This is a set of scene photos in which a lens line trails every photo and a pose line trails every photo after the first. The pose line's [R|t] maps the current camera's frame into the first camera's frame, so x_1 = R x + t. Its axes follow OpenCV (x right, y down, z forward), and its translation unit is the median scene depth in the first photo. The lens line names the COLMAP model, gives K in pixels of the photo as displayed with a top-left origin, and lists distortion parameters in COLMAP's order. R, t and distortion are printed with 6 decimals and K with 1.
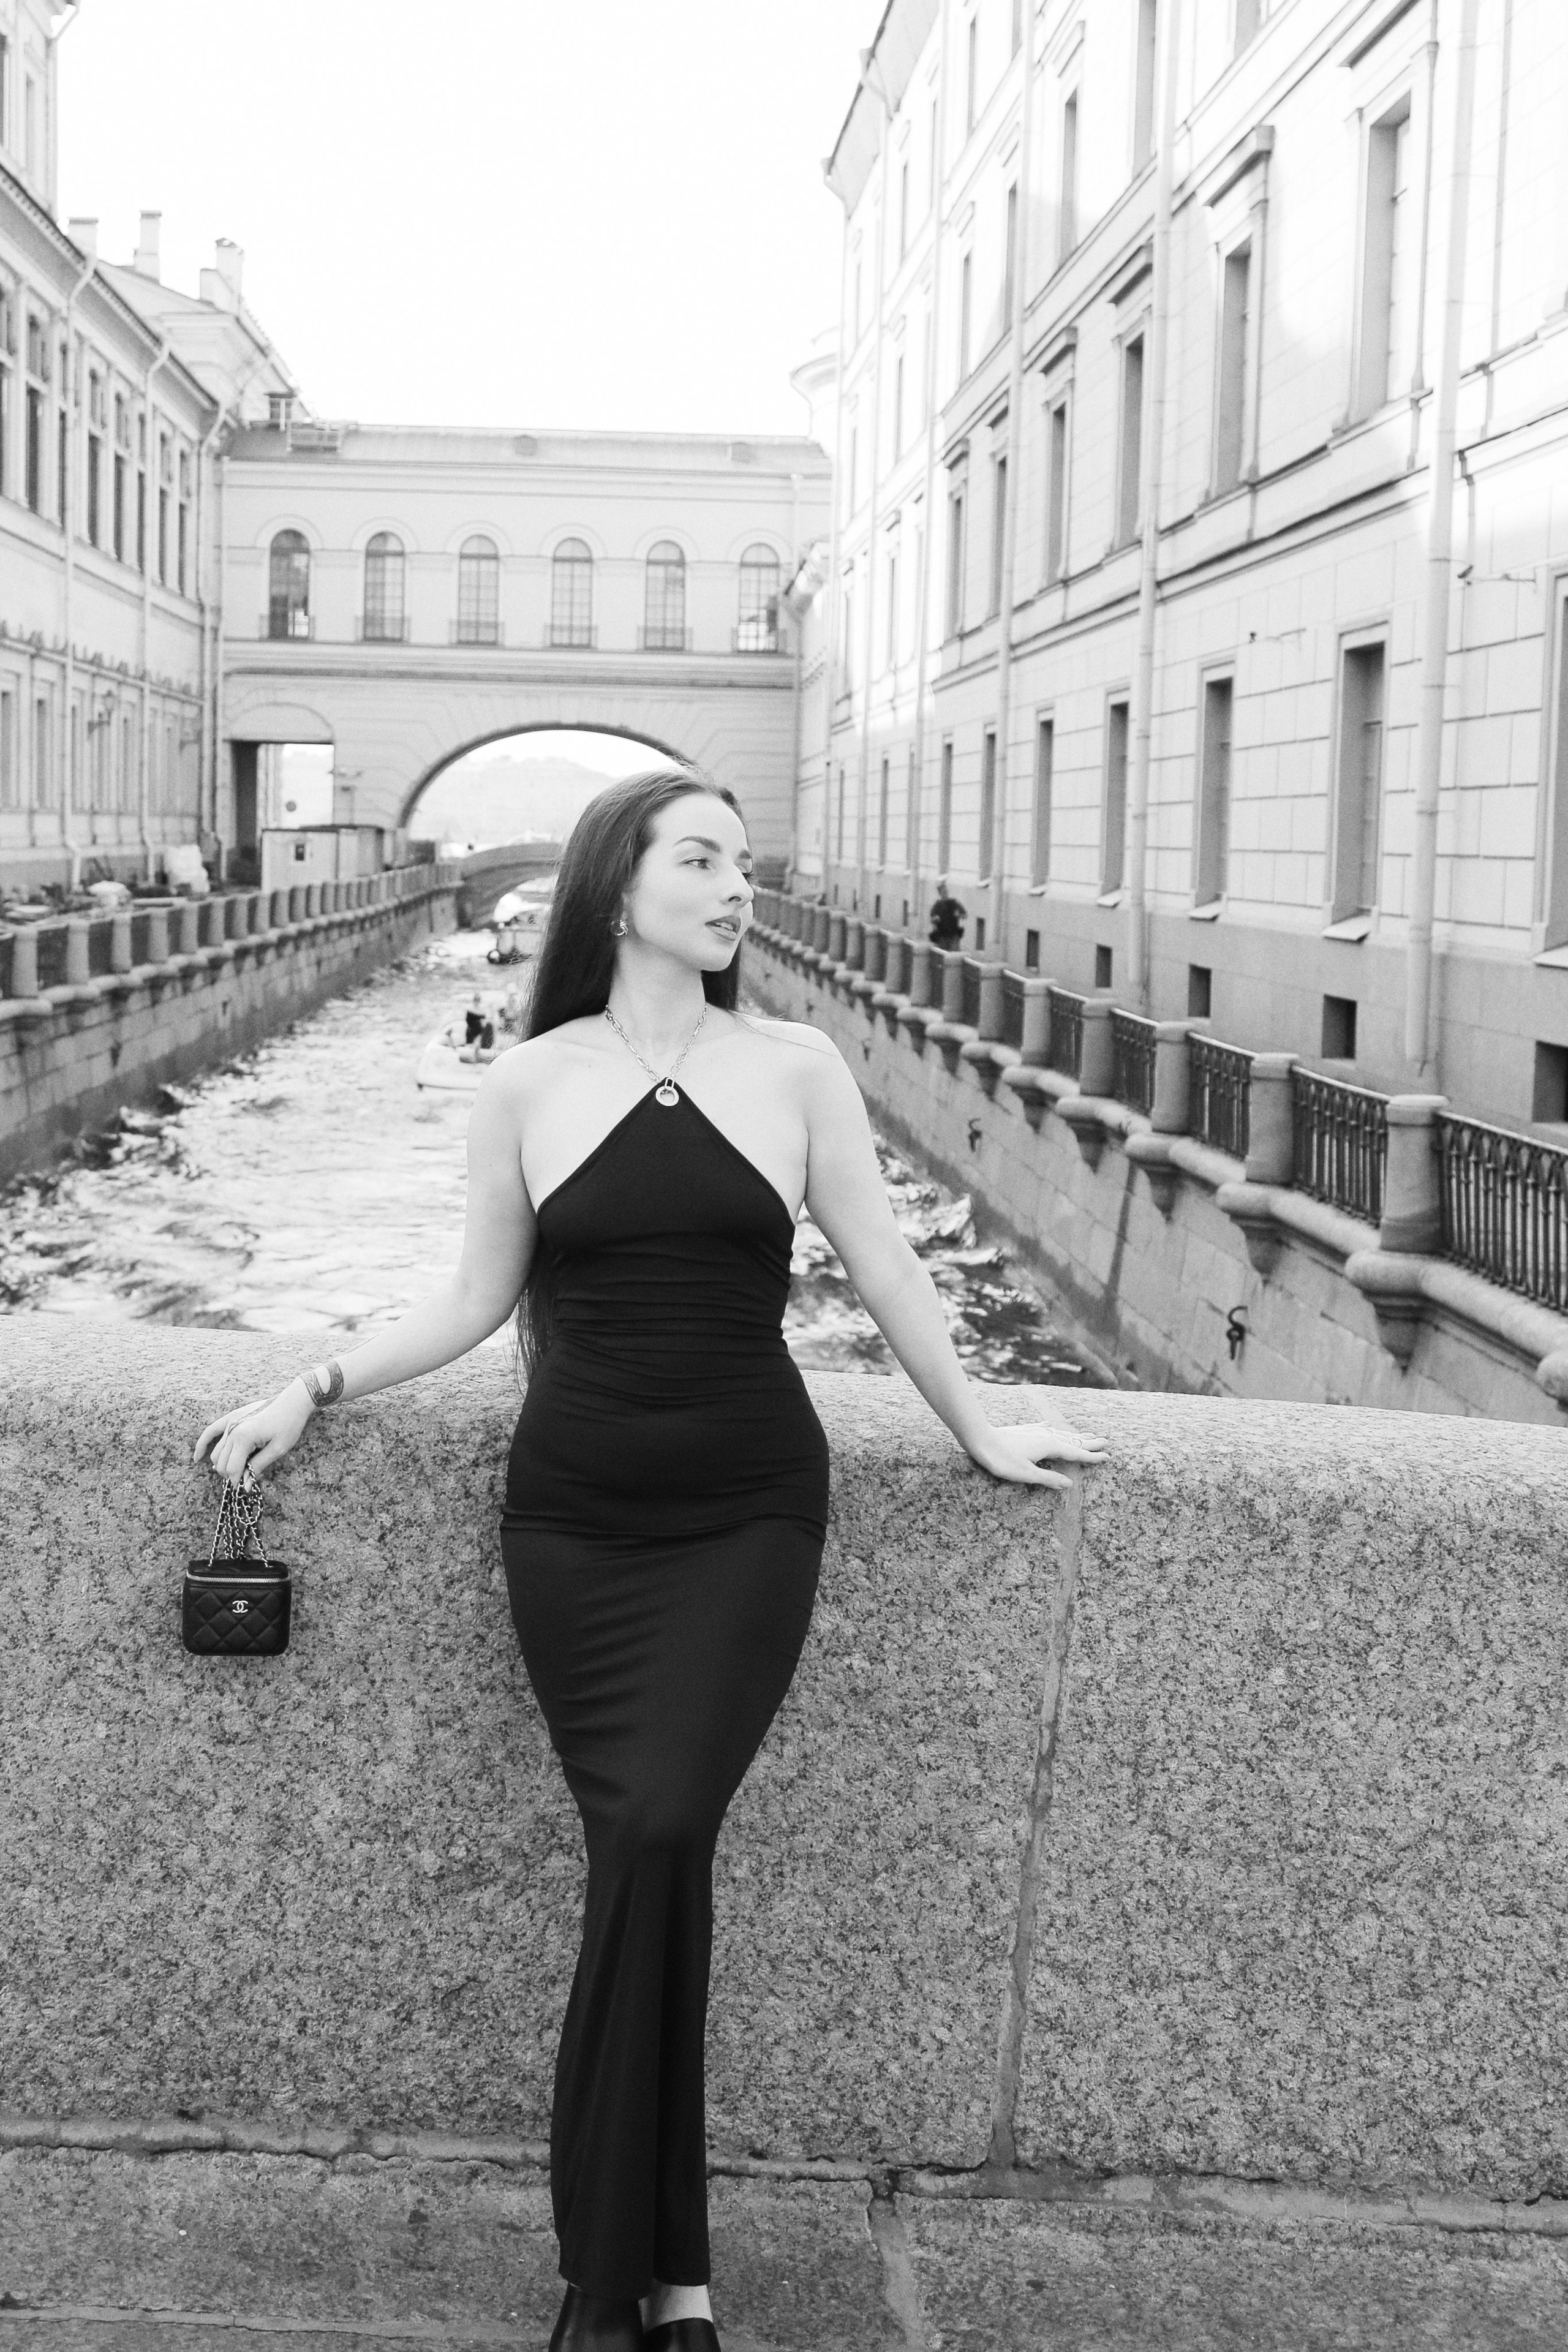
lens RADIAL K [[2780.8, 0, 790.9], [0, 2780.8, 1017.5], [0, 0, 1]] dist [0.003052, 0.012125]
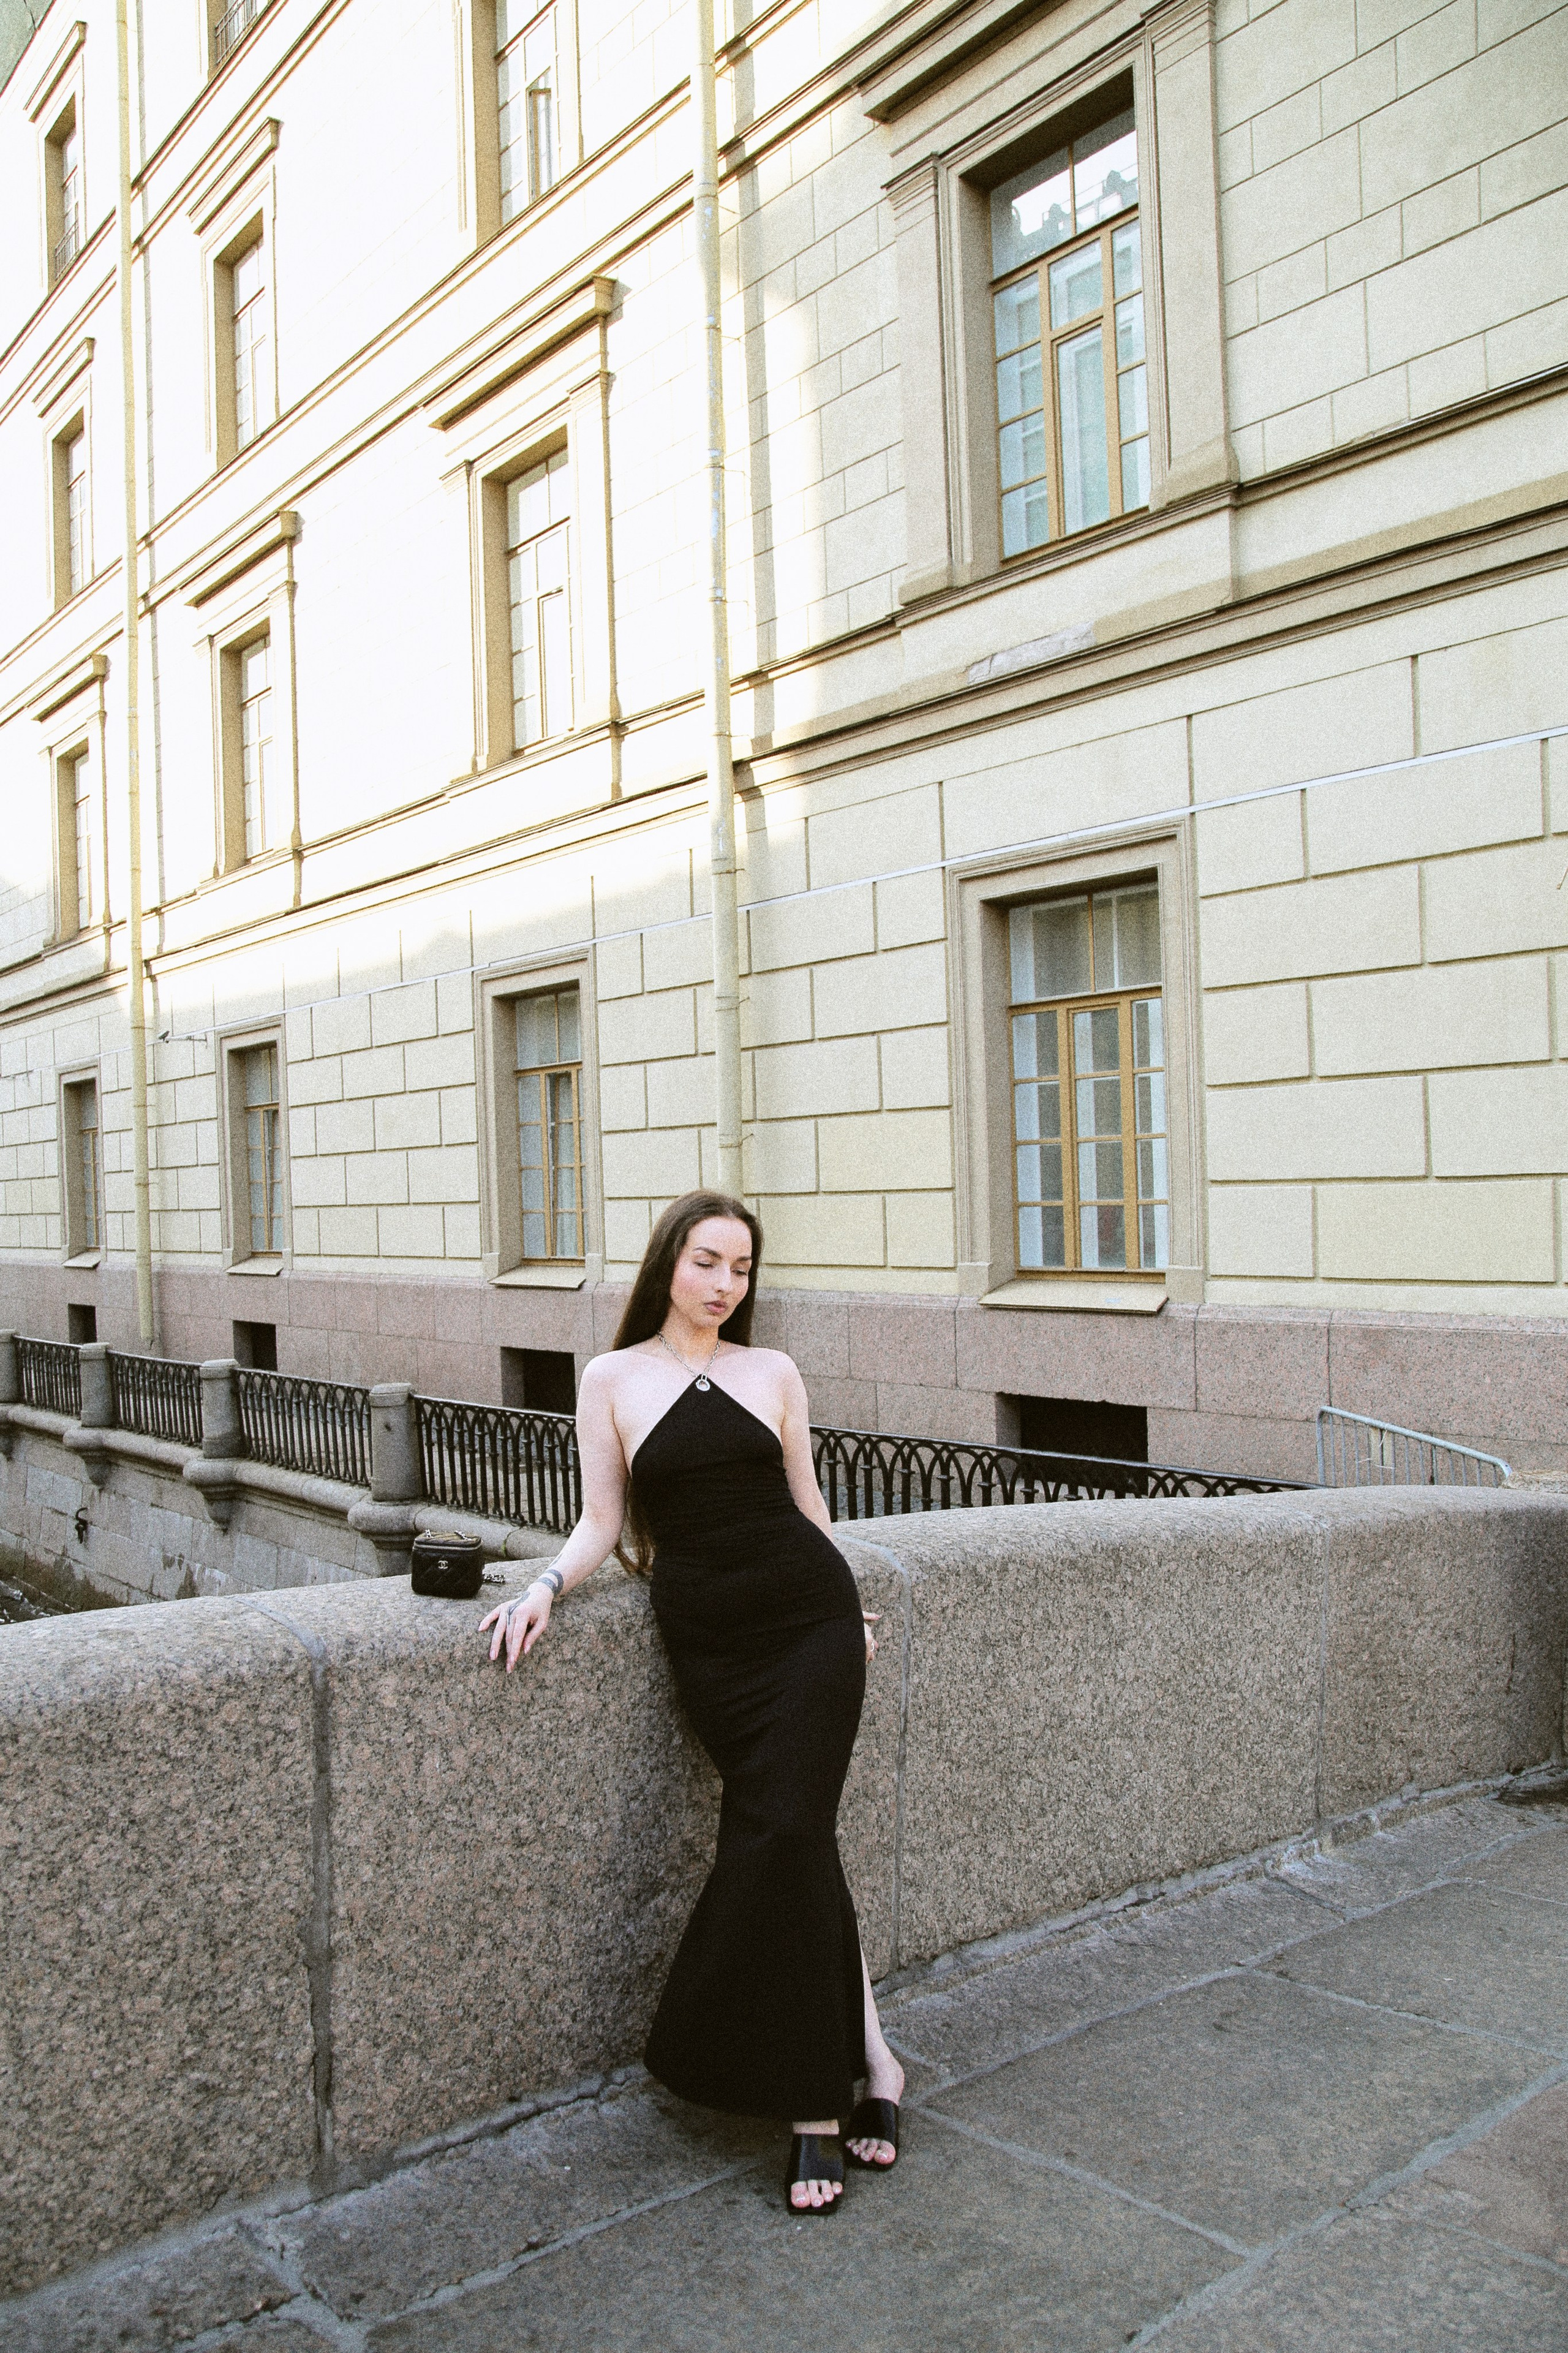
lens RADIAL K [[1707.9, 0, 699.4], [0, 1707.9, 1237.7], [0, 0, 1]] dist [-0.072810, 0.003412]
pose [[0.820458, -0.065701, 0.567919, -0.593390], [0.087403, 0.996112, -0.011032, -0.042285], [-0.564986, 0.058689, 0.823010, 0.179443]]
